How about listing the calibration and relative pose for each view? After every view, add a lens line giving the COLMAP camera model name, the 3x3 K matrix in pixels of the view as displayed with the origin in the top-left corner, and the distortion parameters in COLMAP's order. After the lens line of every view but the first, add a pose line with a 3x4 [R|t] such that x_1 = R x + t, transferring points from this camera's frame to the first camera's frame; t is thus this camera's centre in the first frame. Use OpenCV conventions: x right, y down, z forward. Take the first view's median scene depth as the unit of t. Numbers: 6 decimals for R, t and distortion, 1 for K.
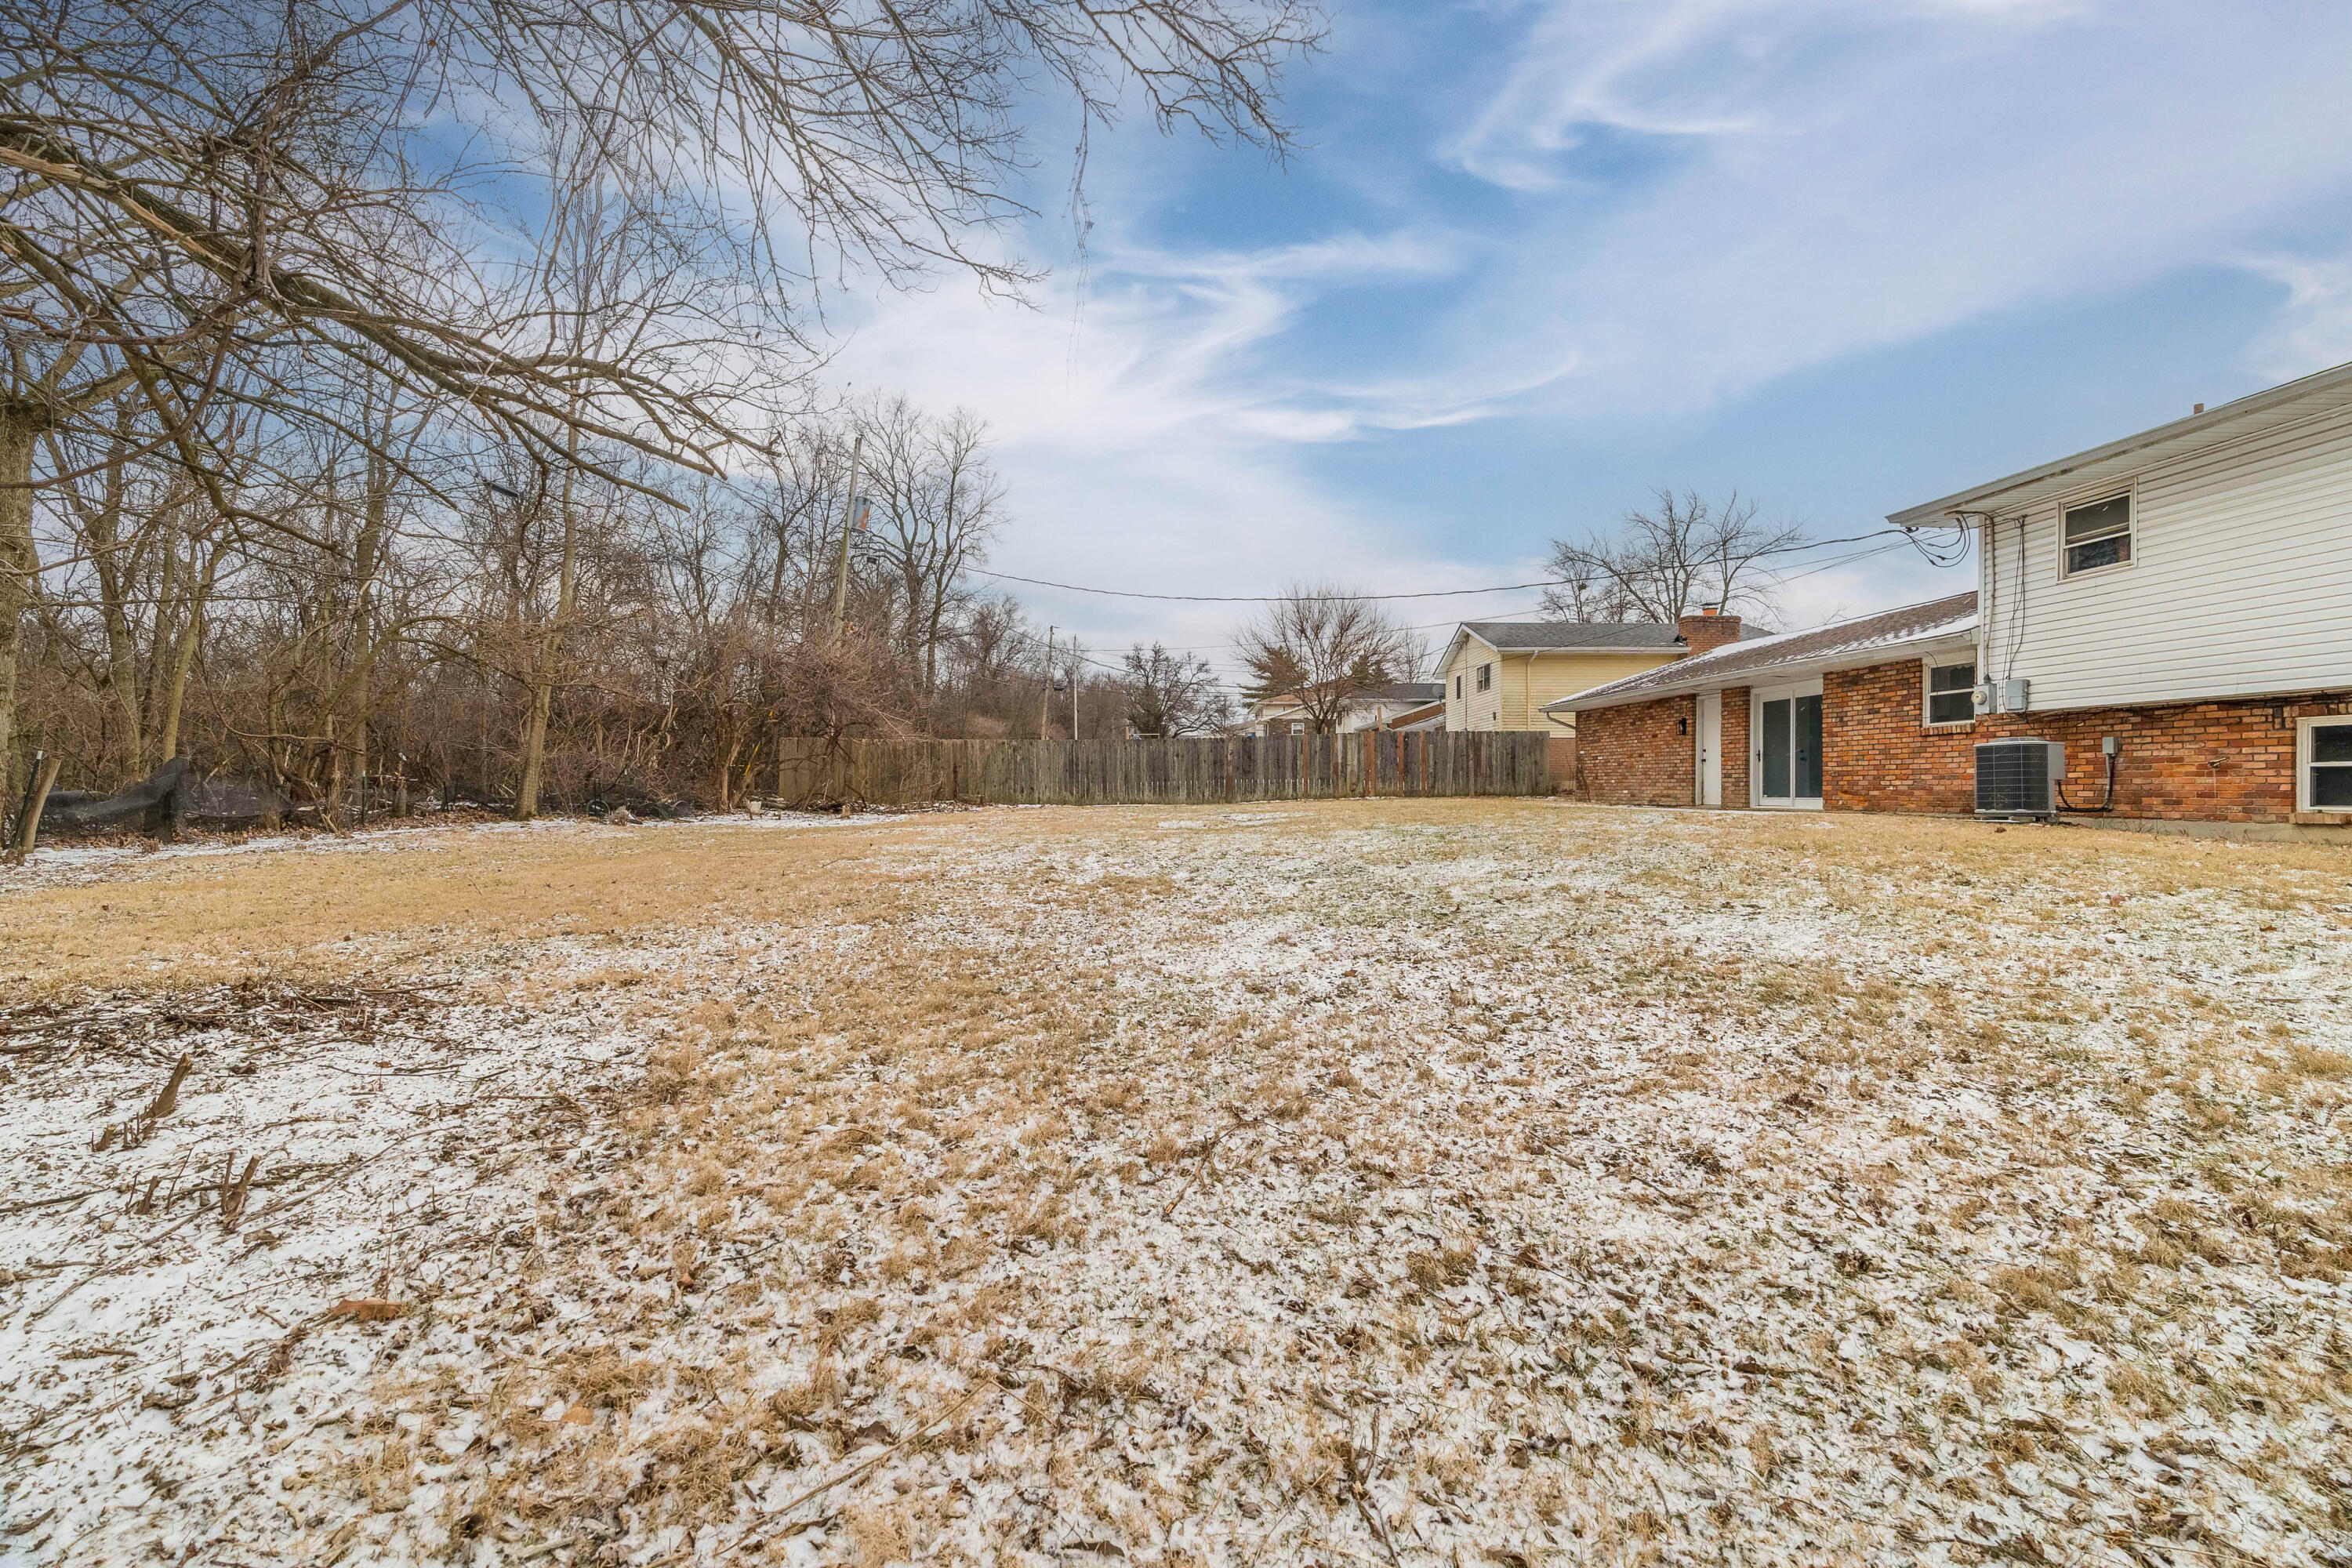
lens RADIAL K [[1105.9, 0, 1176.0], [0, 1105.9, 784.0], [0, 0, 1]] dist [-0.002655, 0.000166]
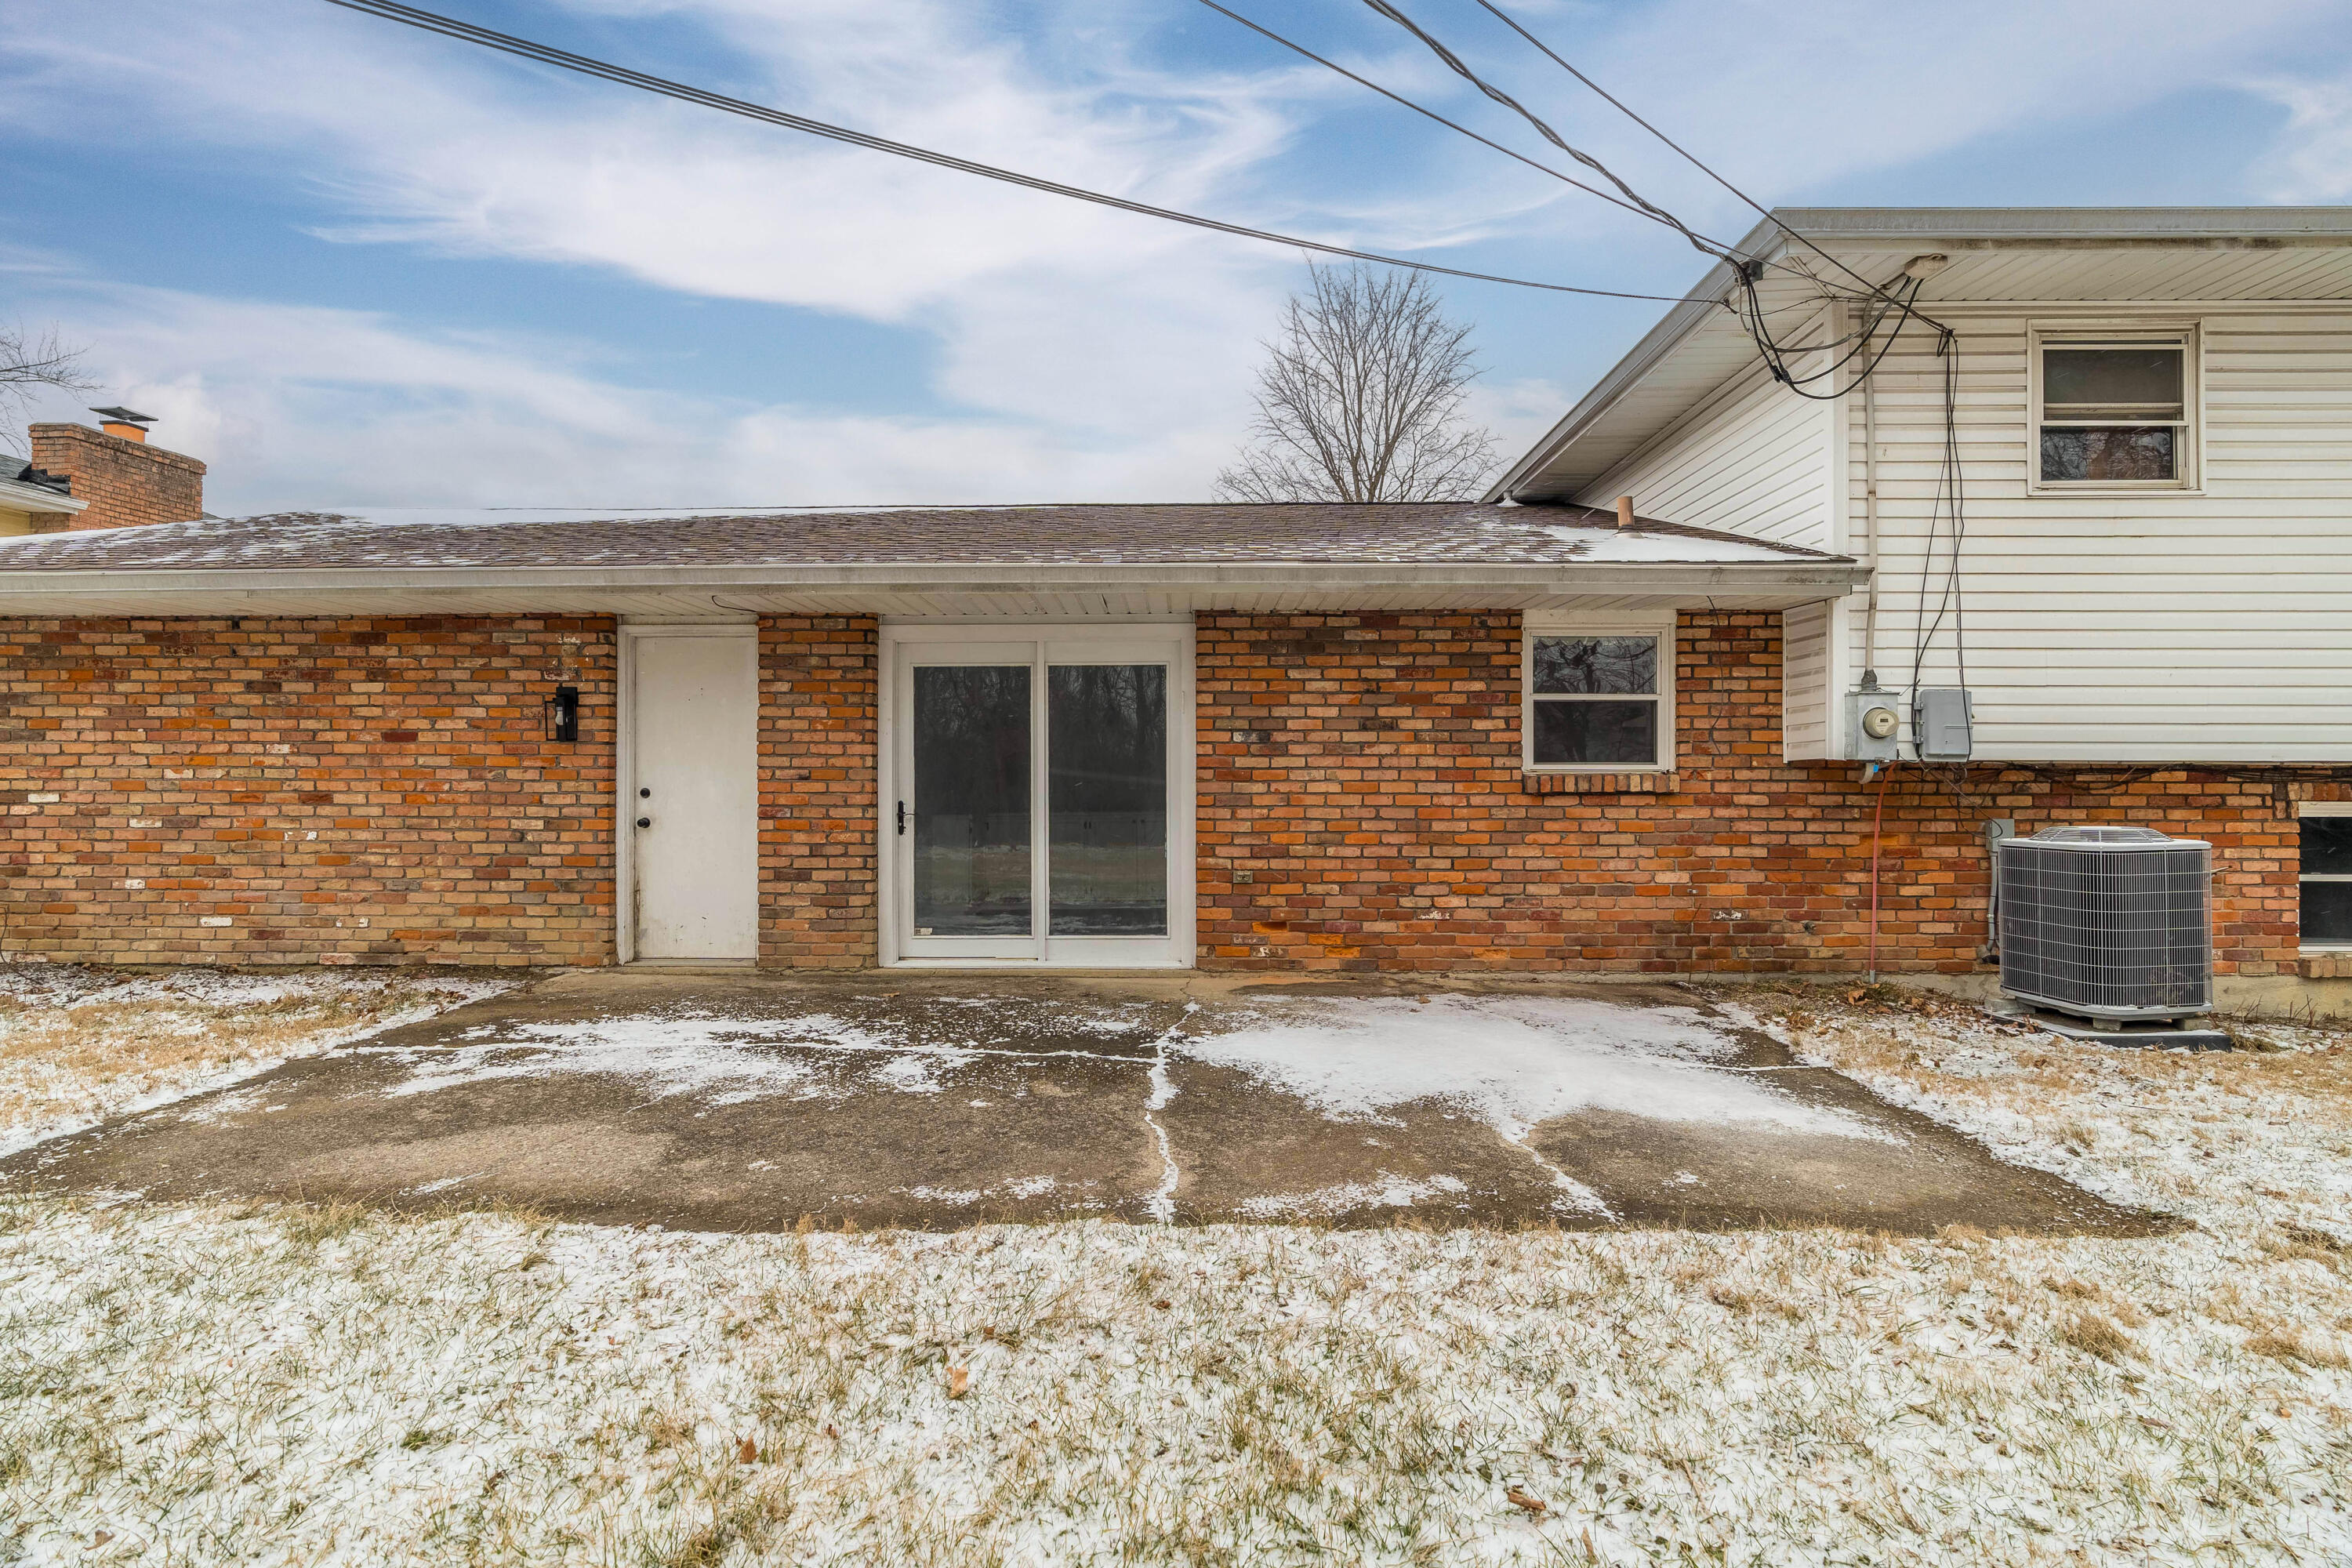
lens RADIAL K [[1105.9, 0, 1176.0], [0, 1105.9, 784.0], [0, 0, 1]] dist [-0.002655, 0.000166]
pose [[0.129771, 0.005759, 0.991527, 0.239868], [-0.007370, 0.999961, -0.004844, -0.044763], [-0.991517, -0.006679, 0.129809, 1.098833]]
